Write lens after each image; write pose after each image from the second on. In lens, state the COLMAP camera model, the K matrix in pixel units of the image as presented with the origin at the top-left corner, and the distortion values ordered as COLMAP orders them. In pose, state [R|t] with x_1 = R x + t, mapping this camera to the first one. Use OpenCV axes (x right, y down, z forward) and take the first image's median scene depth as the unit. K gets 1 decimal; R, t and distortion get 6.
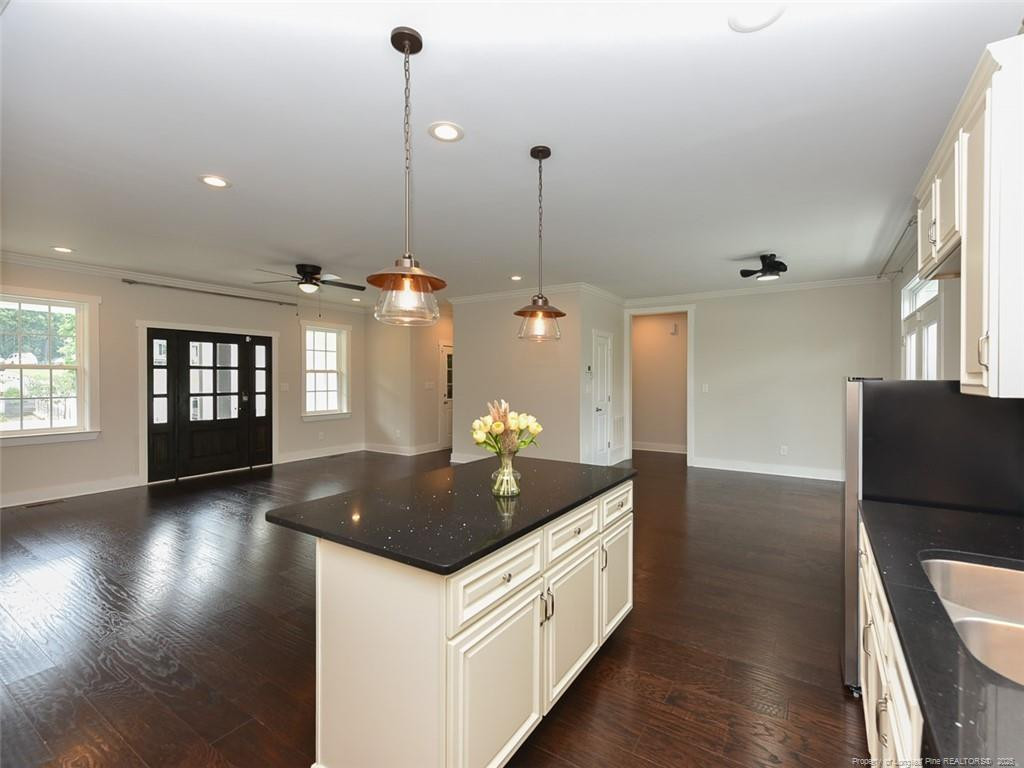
lens RADIAL K [[469.0, 0, 521.4], [0, 469.0, 376.5], [0, 0, 1]] dist [0.002990, -0.003247]
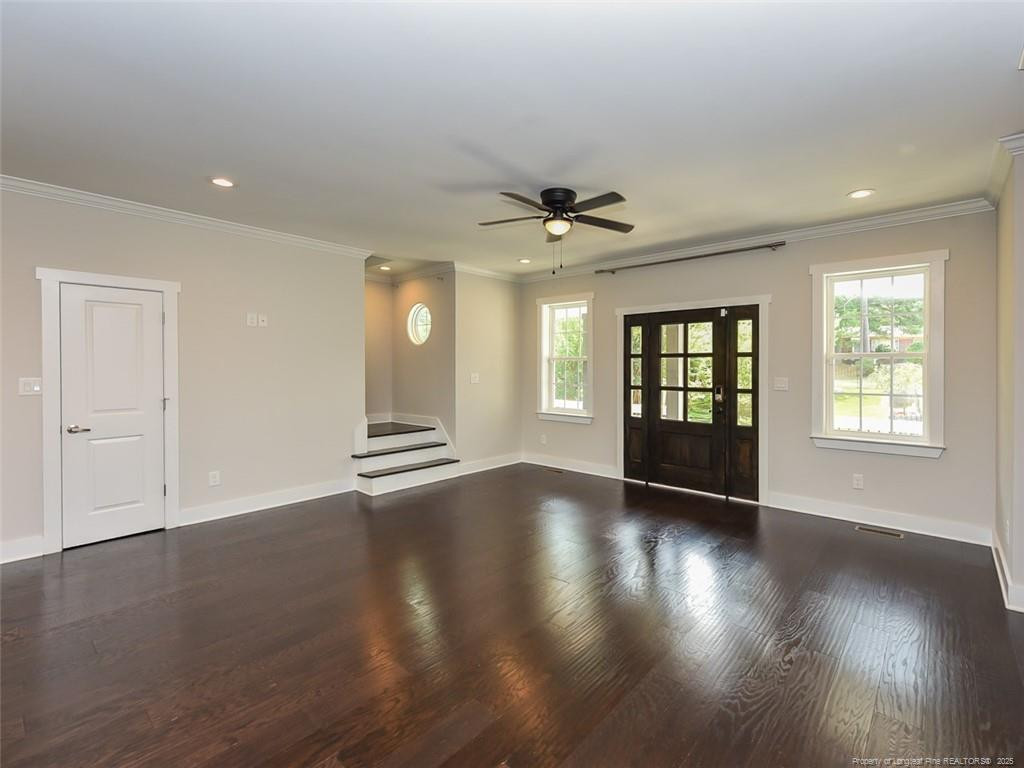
lens RADIAL K [[462.9, 0, 531.7], [0, 462.9, 369.0], [0, 0, 1]] dist [0.000858, 0.000162]
pose [[-0.149044, 0.004799, -0.988819, 0.147559], [0.000668, 0.999988, 0.004753, 0.000445], [0.988830, 0.000048, -0.149045, 0.867250]]
